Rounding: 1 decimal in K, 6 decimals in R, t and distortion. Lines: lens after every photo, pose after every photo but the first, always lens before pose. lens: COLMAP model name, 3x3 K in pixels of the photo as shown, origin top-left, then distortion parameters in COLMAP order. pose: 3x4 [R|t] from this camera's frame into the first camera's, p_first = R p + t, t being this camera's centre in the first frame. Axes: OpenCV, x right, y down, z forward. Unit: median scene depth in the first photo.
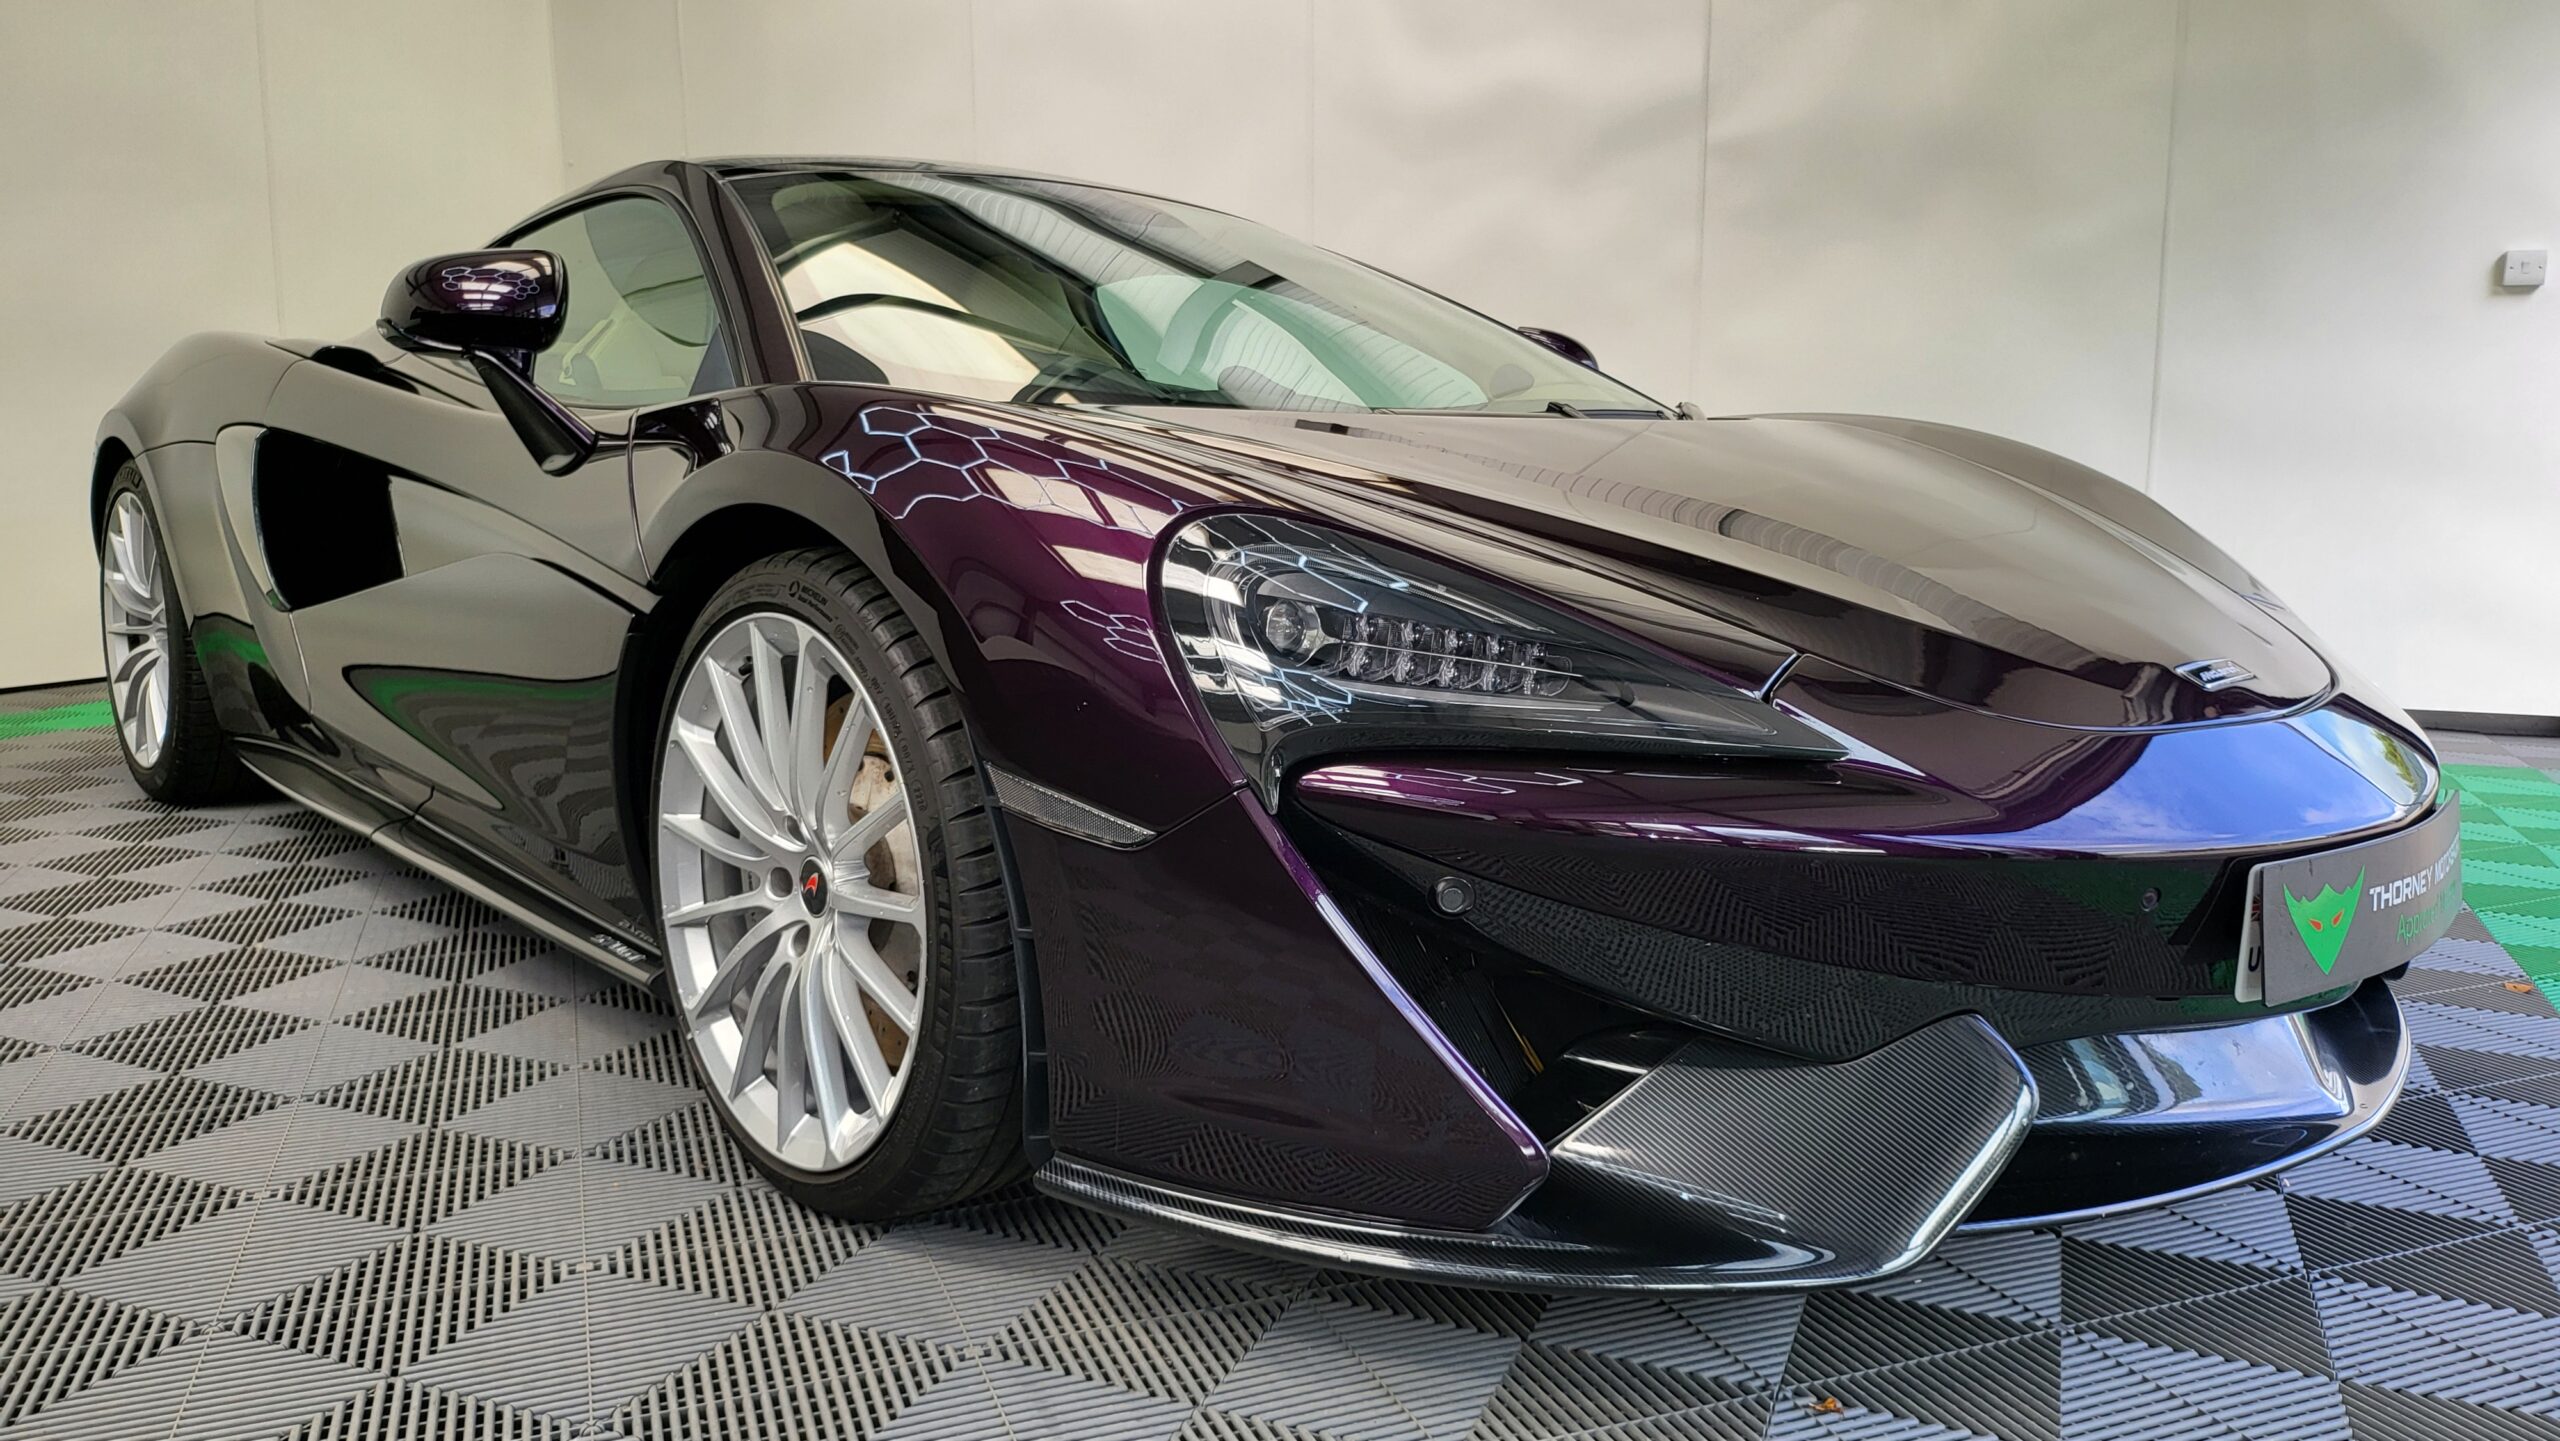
lens RADIAL K [[1823.3, 0, 1275.4], [0, 1823.3, 684.0], [0, 0, 1]] dist [0.088506, -0.133875]
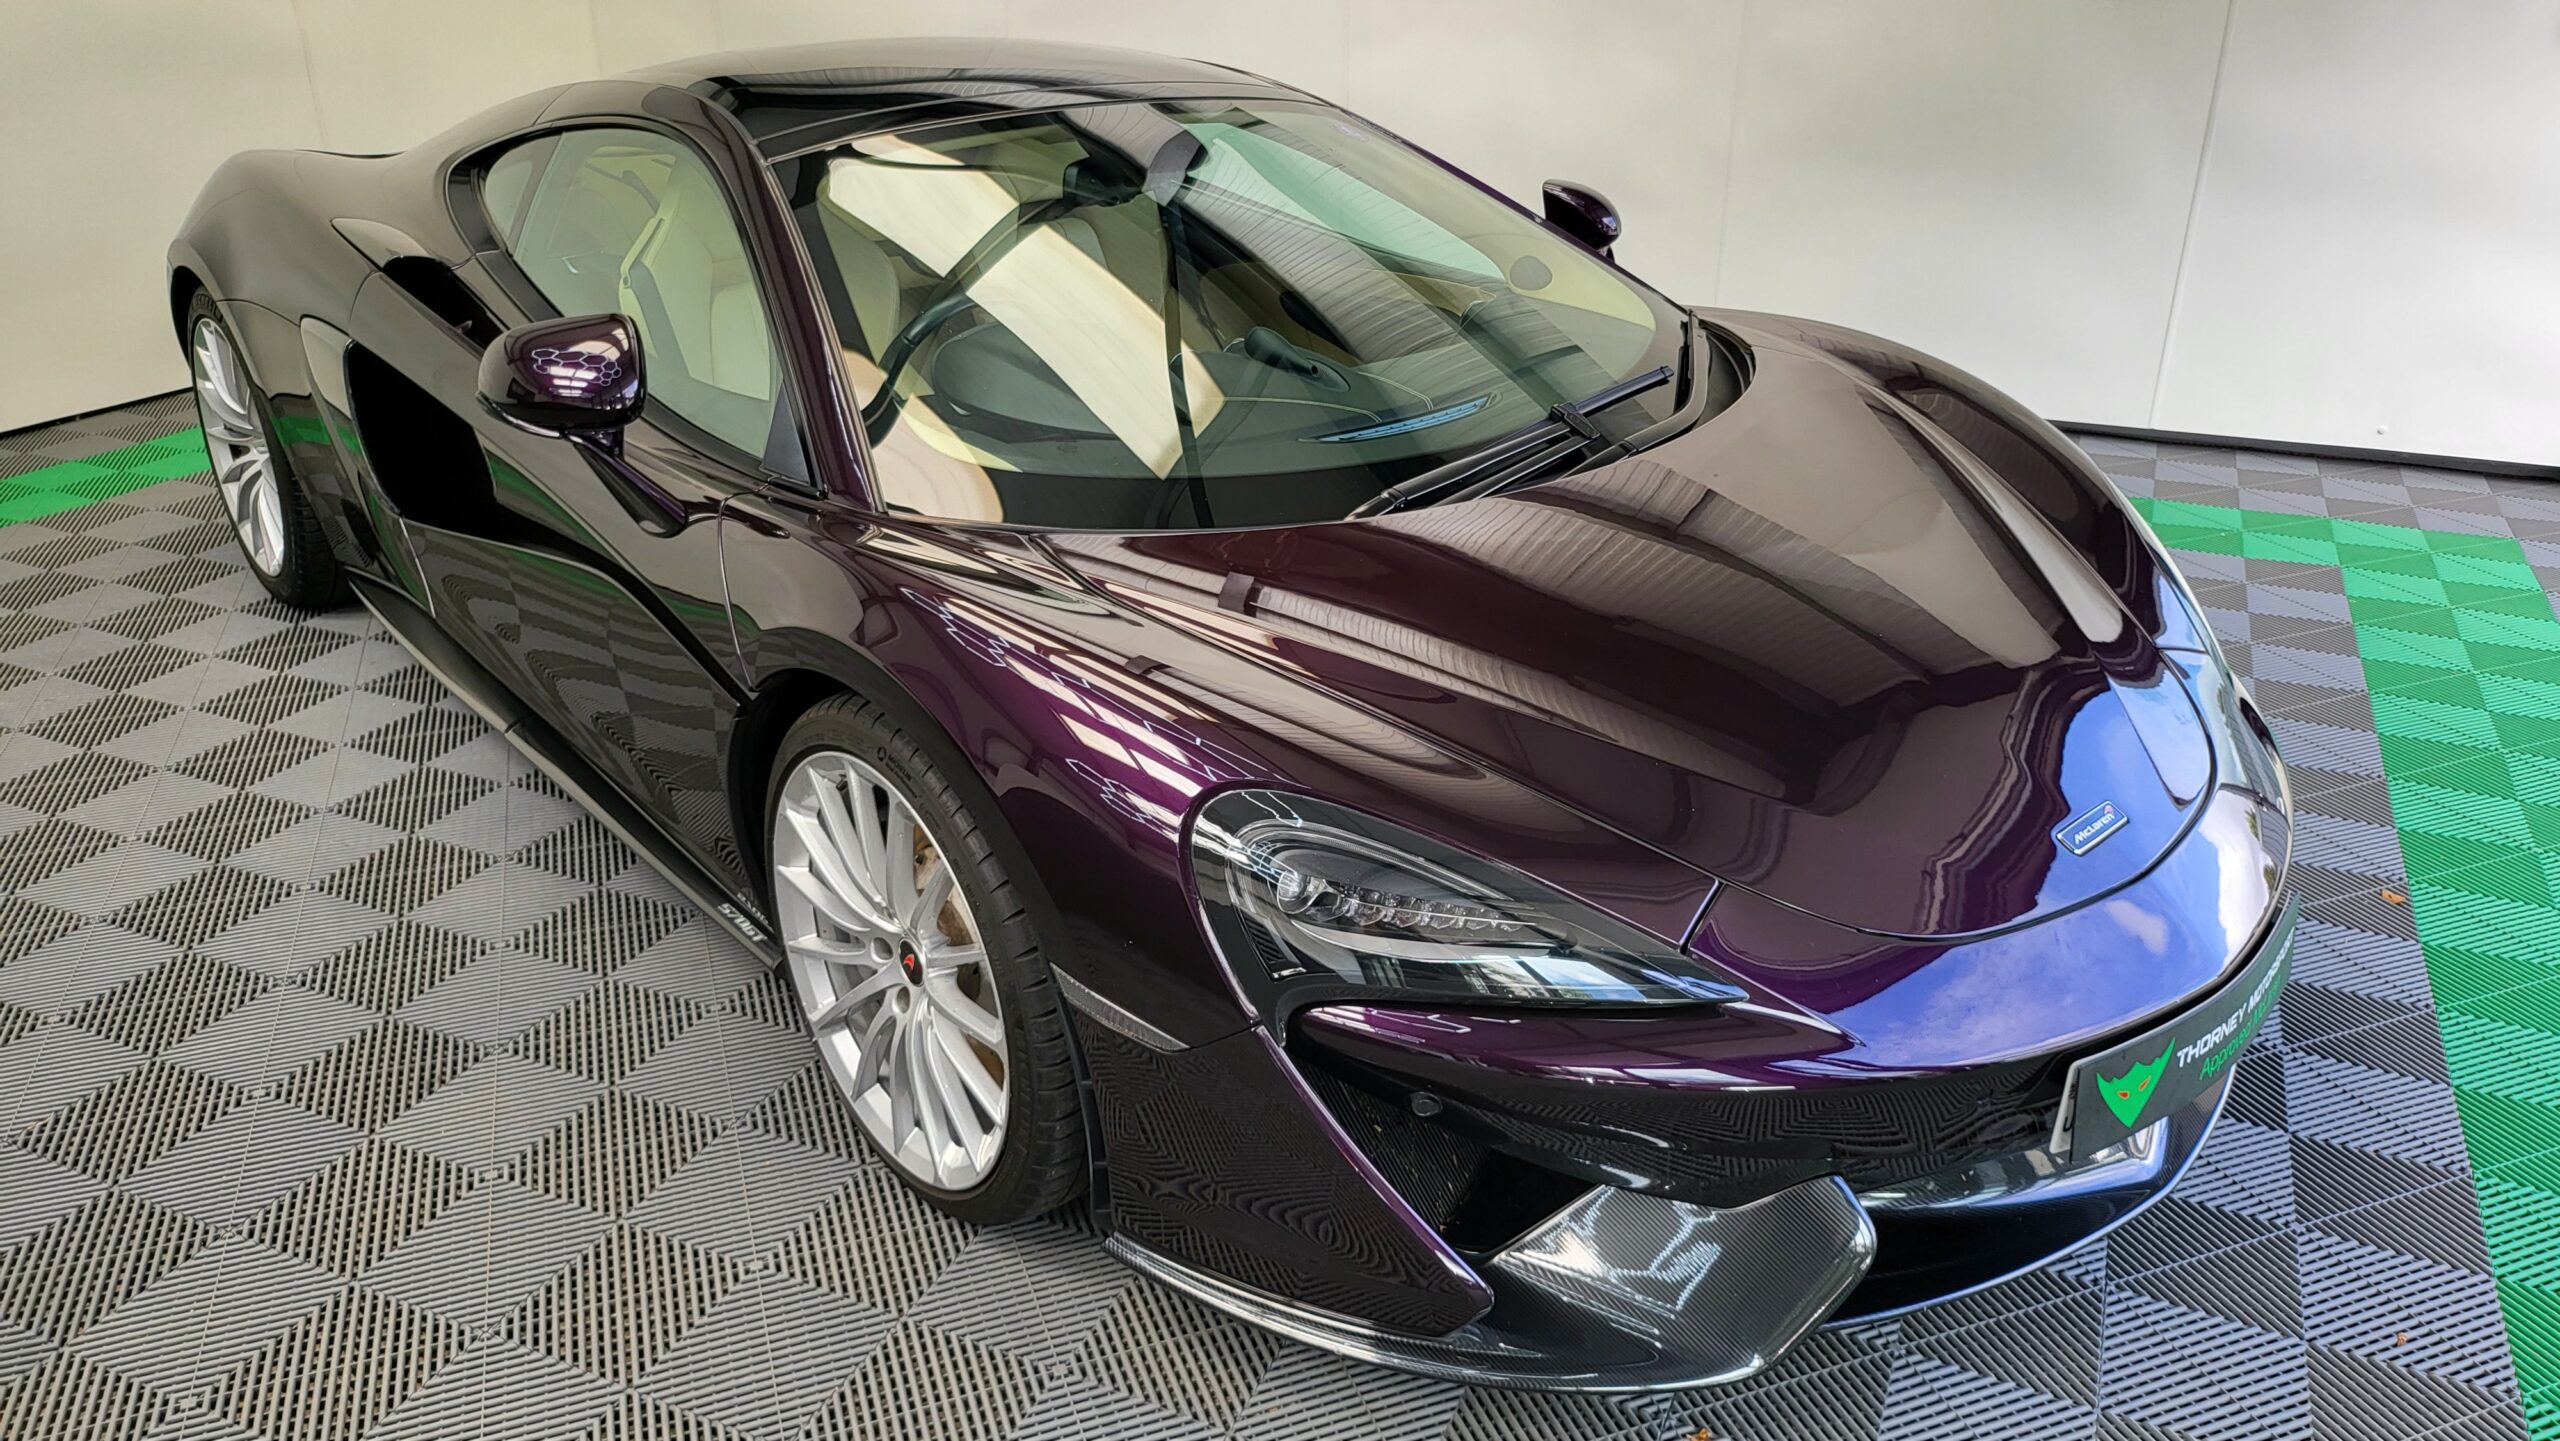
lens RADIAL K [[1823.3, 0, 1275.4], [0, 1823.3, 684.0], [0, 0, 1]] dist [0.088506, -0.133875]
pose [[0.999757, 0.003615, -0.021737, 0.014885], [0.002672, 0.959295, 0.282392, -0.401024], [0.021873, -0.282382, 0.959053, -0.104509]]
